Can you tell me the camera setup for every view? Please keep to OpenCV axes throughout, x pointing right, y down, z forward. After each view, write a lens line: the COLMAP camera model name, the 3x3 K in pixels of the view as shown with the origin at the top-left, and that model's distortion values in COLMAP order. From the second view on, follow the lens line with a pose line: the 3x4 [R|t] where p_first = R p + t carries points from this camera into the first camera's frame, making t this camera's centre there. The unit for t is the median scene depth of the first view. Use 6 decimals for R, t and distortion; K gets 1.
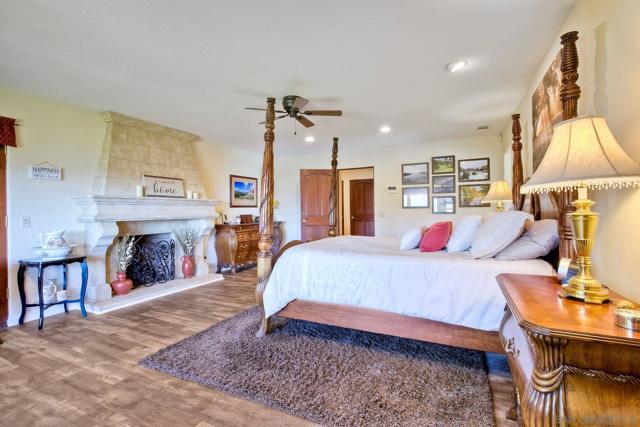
lens RADIAL K [[299.6, 0, 321.7], [0, 299.6, 211.2], [0, 0, 1]] dist [-0.002649, -0.000072]
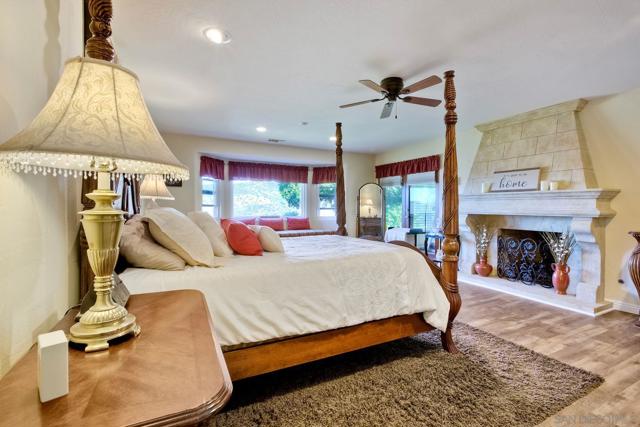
lens RADIAL K [[299.6, 0, 321.8], [0, 299.6, 209.9], [0, 0, 1]] dist [-0.002649, -0.000072]
pose [[-0.598411, 0.015744, -0.801035, 0.584079], [0.003615, 0.999850, 0.016951, -0.006112], [0.801181, 0.007248, -0.598378, 1.060808]]
